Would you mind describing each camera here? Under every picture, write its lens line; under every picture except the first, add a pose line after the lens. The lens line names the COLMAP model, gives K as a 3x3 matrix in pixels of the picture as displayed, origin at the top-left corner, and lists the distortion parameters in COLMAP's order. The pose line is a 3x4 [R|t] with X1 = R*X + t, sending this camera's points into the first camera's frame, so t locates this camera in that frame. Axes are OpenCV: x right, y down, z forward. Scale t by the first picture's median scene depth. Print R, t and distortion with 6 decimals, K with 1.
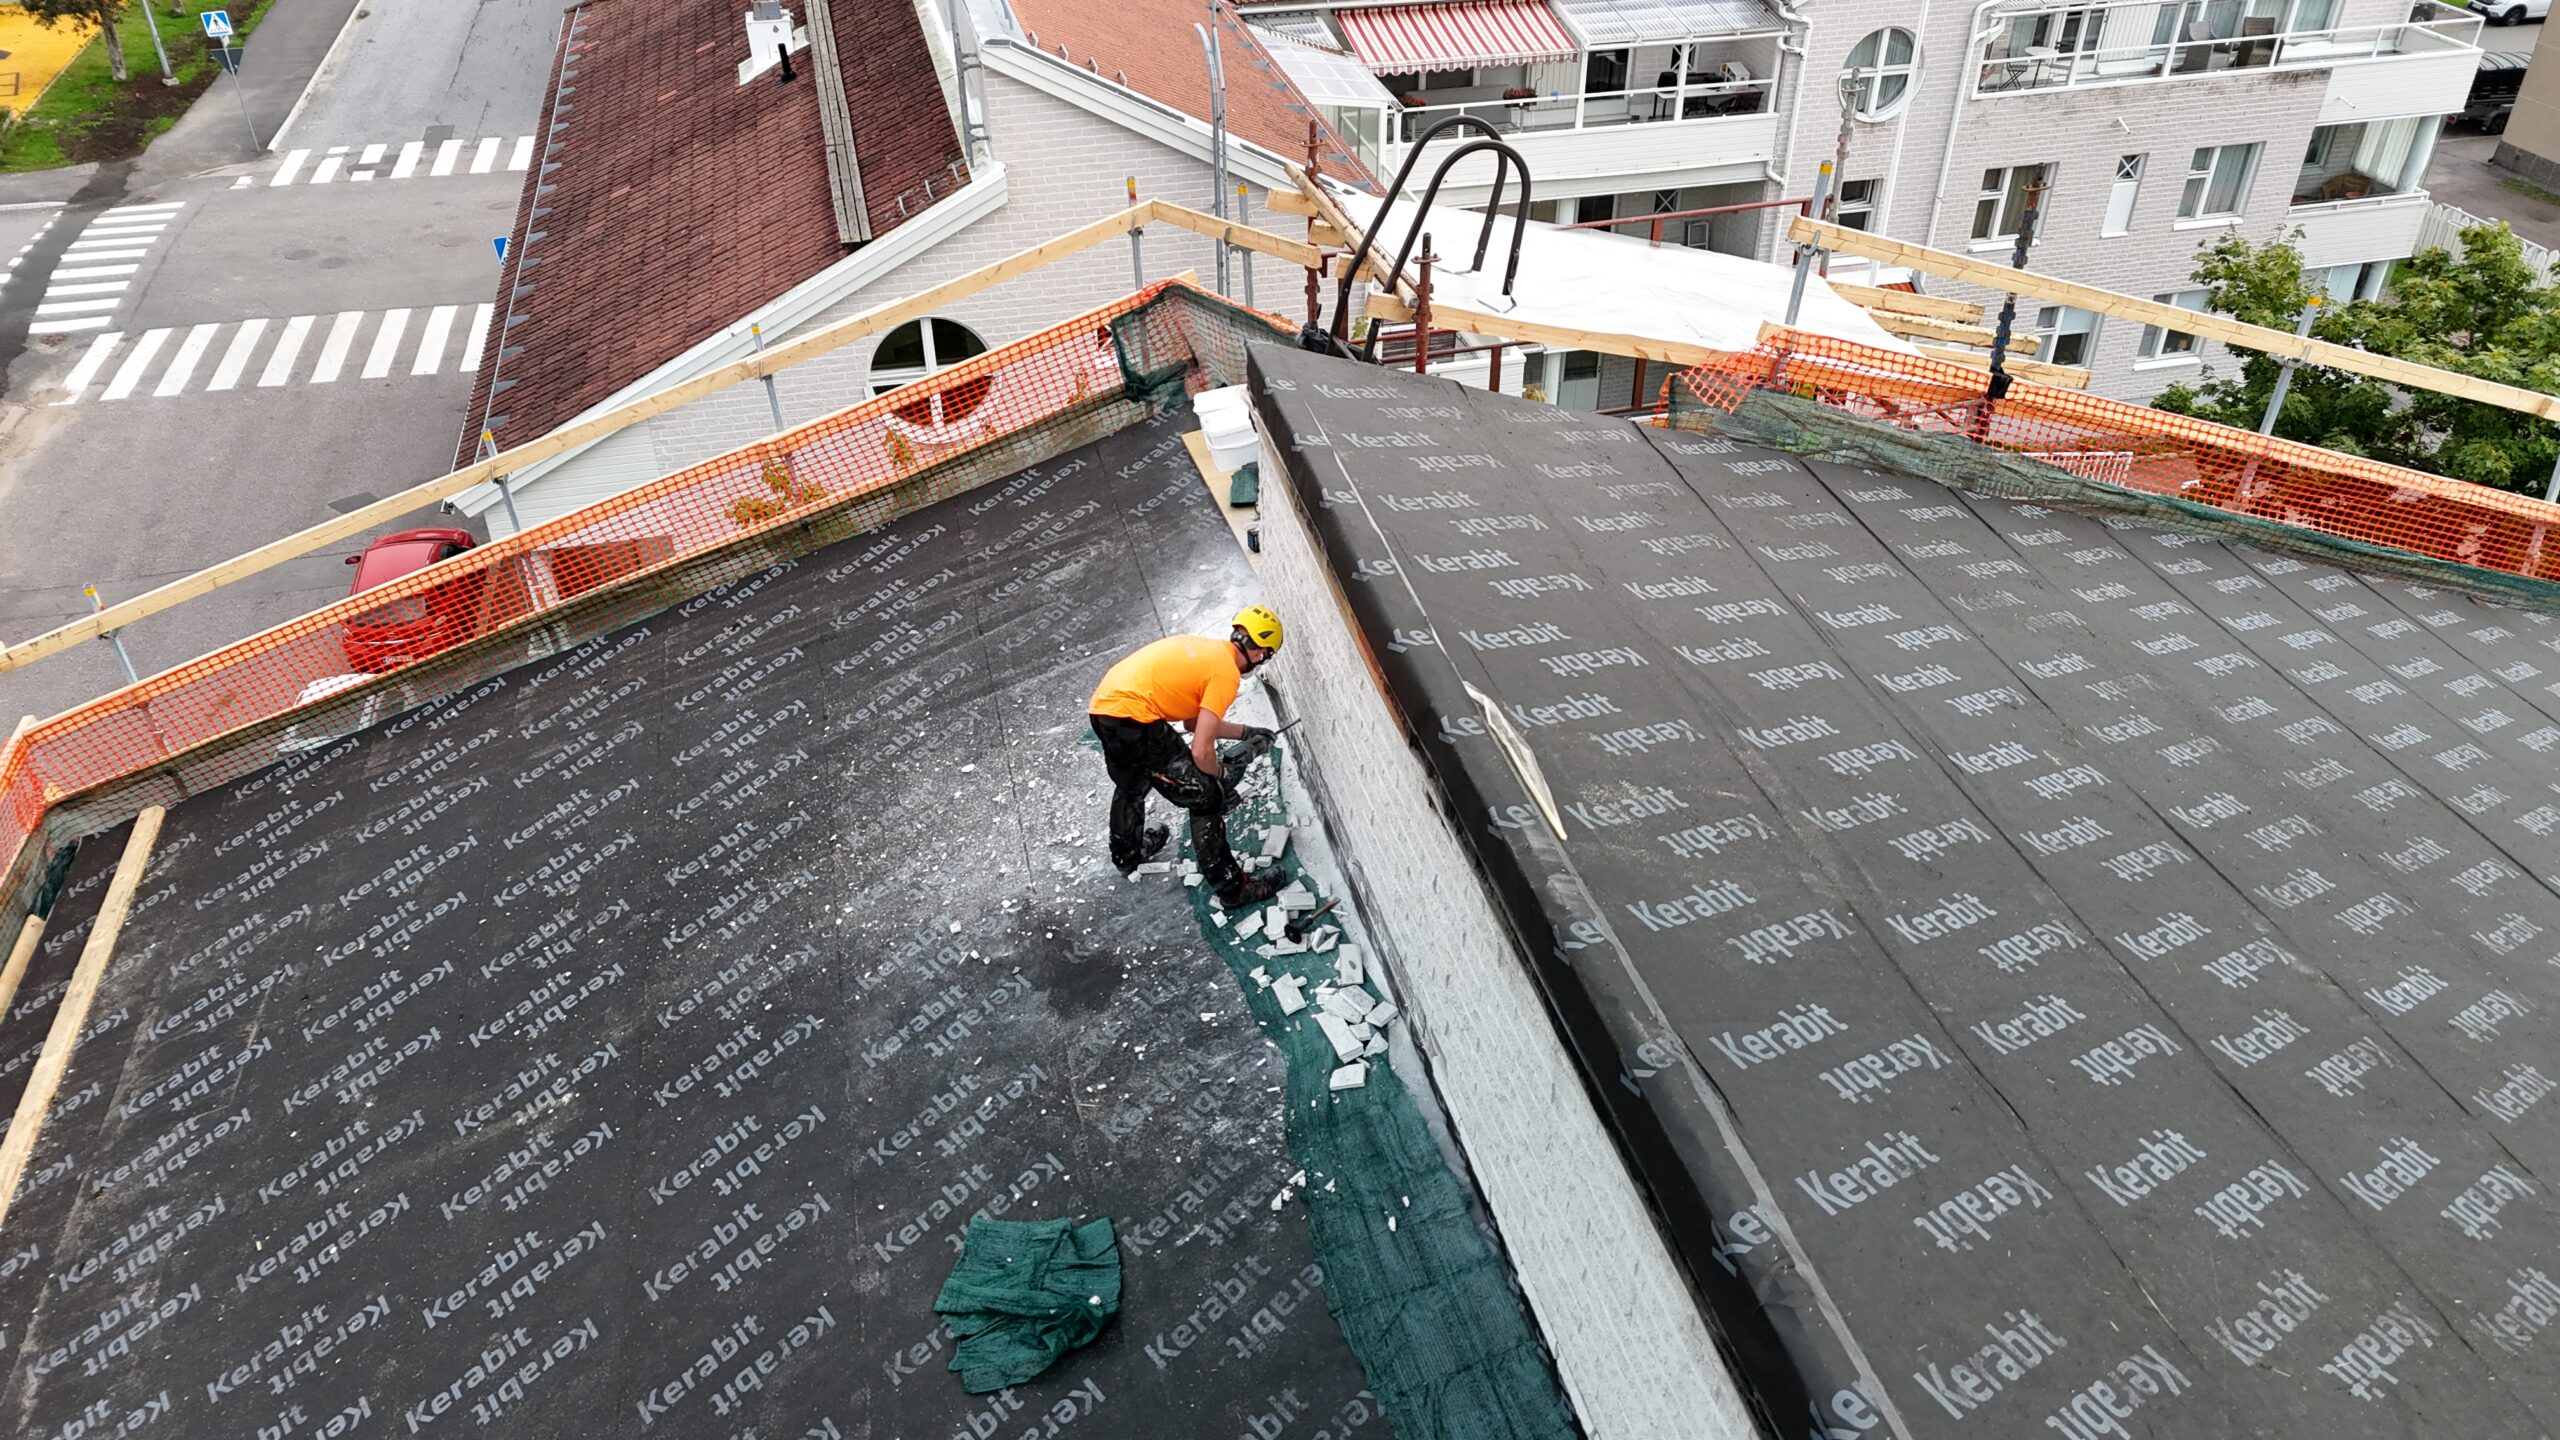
lens RADIAL K [[1905.0, 0, 1286.1], [0, 1905.0, 727.3], [0, 0, 1]] dist [0.051135, -0.024663]
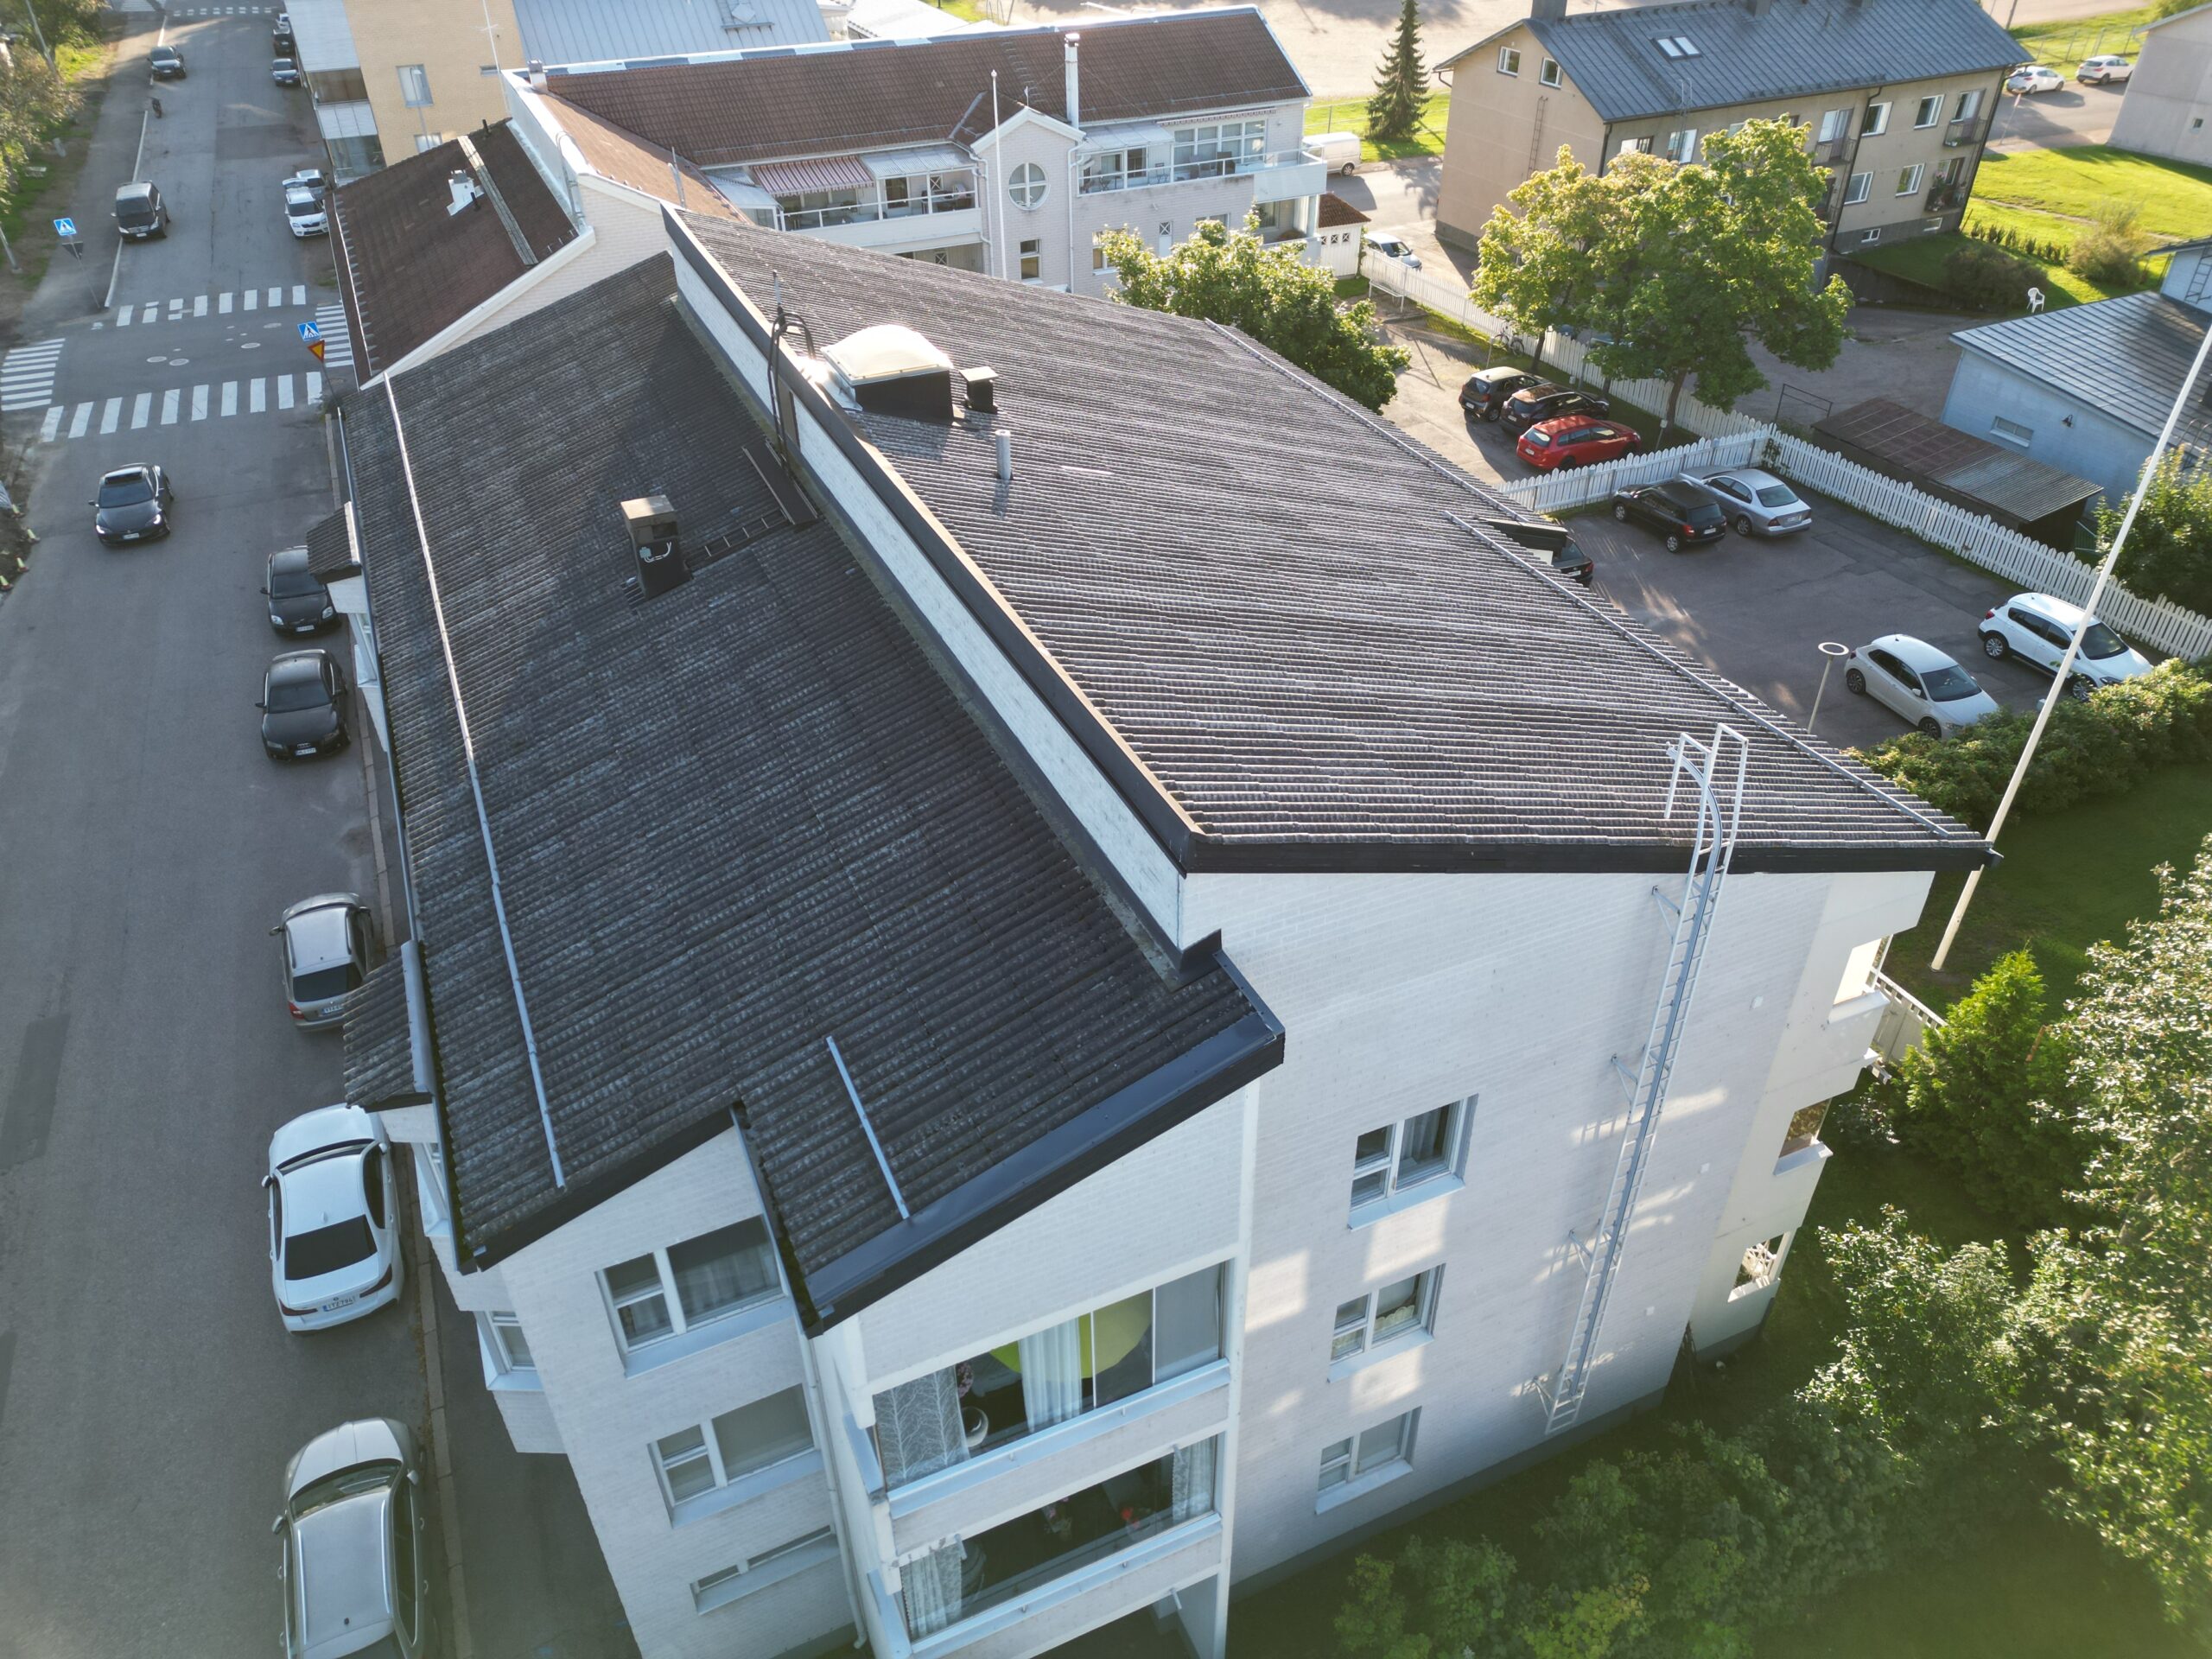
lens RADIAL K [[1559.9, 0, 1100.4], [0, 1559.9, 823.2], [0, 0, 1]] dist [0.008713, -0.000593]
pose [[0.981887, -0.116557, 0.149375, 0.057114], [0.114080, 0.993155, 0.025078, 0.285157], [-0.151275, -0.007583, 0.988463, -0.621723]]
